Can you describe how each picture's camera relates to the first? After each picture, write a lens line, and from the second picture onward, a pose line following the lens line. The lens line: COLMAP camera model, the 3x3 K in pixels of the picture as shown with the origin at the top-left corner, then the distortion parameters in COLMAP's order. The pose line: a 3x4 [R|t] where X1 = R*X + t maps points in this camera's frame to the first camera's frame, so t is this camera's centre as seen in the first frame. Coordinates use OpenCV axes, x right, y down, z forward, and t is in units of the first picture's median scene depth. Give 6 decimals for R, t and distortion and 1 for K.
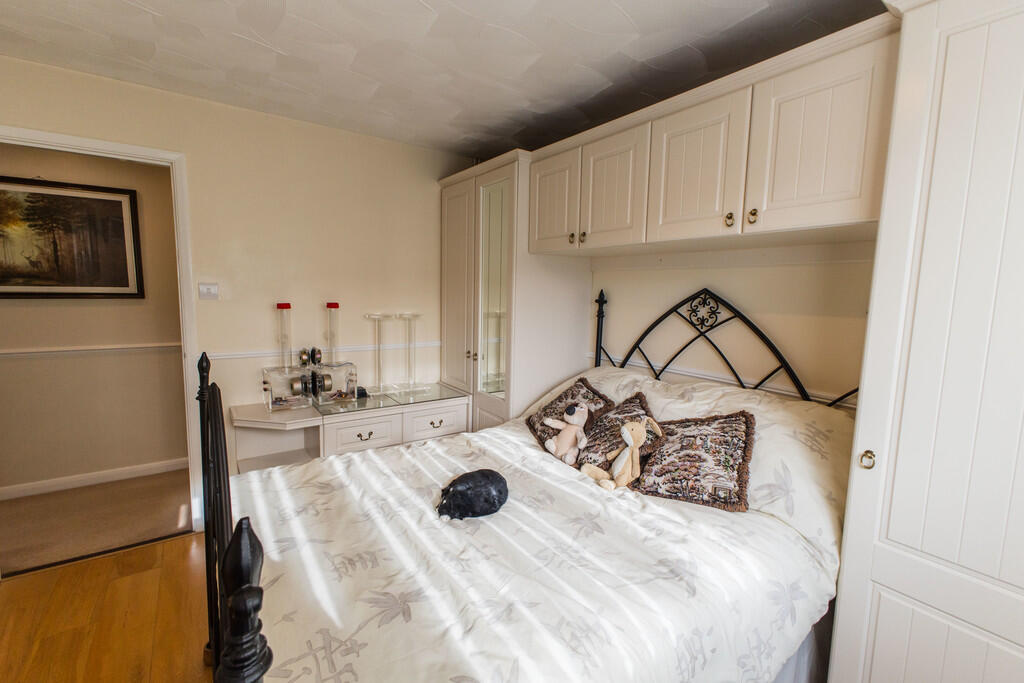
lens RADIAL K [[439.3, 0, 510.9], [0, 439.3, 338.1], [0, 0, 1]] dist [0.010258, -0.000024]
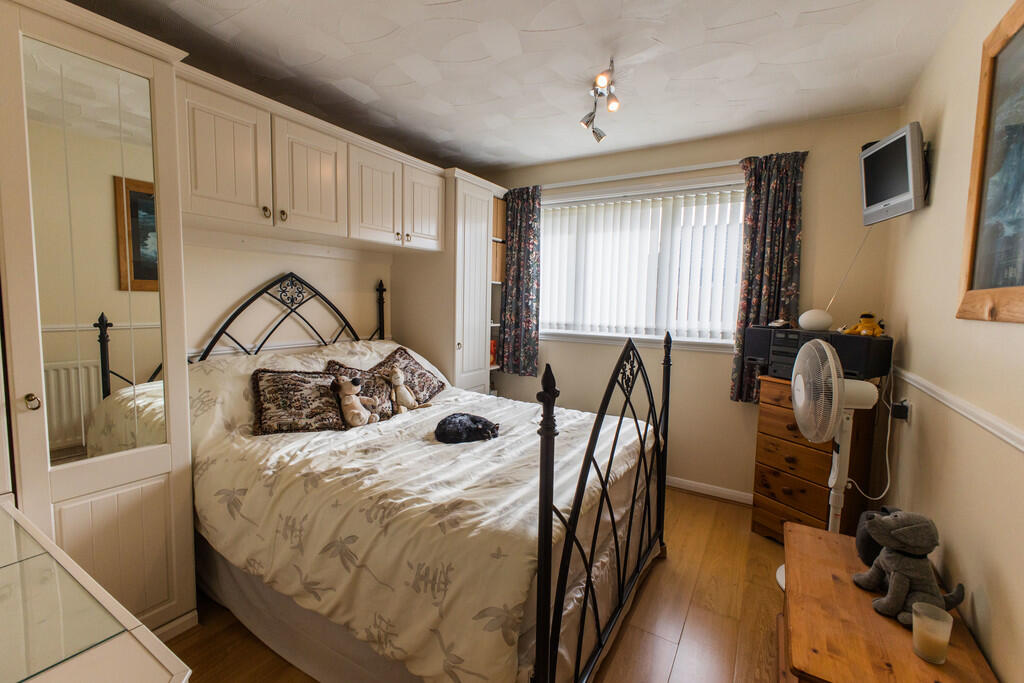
lens RADIAL K [[439.3, 0, 510.9], [0, 439.3, 338.1], [0, 0, 1]] dist [0.010258, -0.000024]
pose [[-0.400616, -0.117484, 0.908683, -0.914369], [0.062890, 0.985880, 0.155192, -0.084789], [-0.914085, 0.119320, -0.387570, 0.938855]]
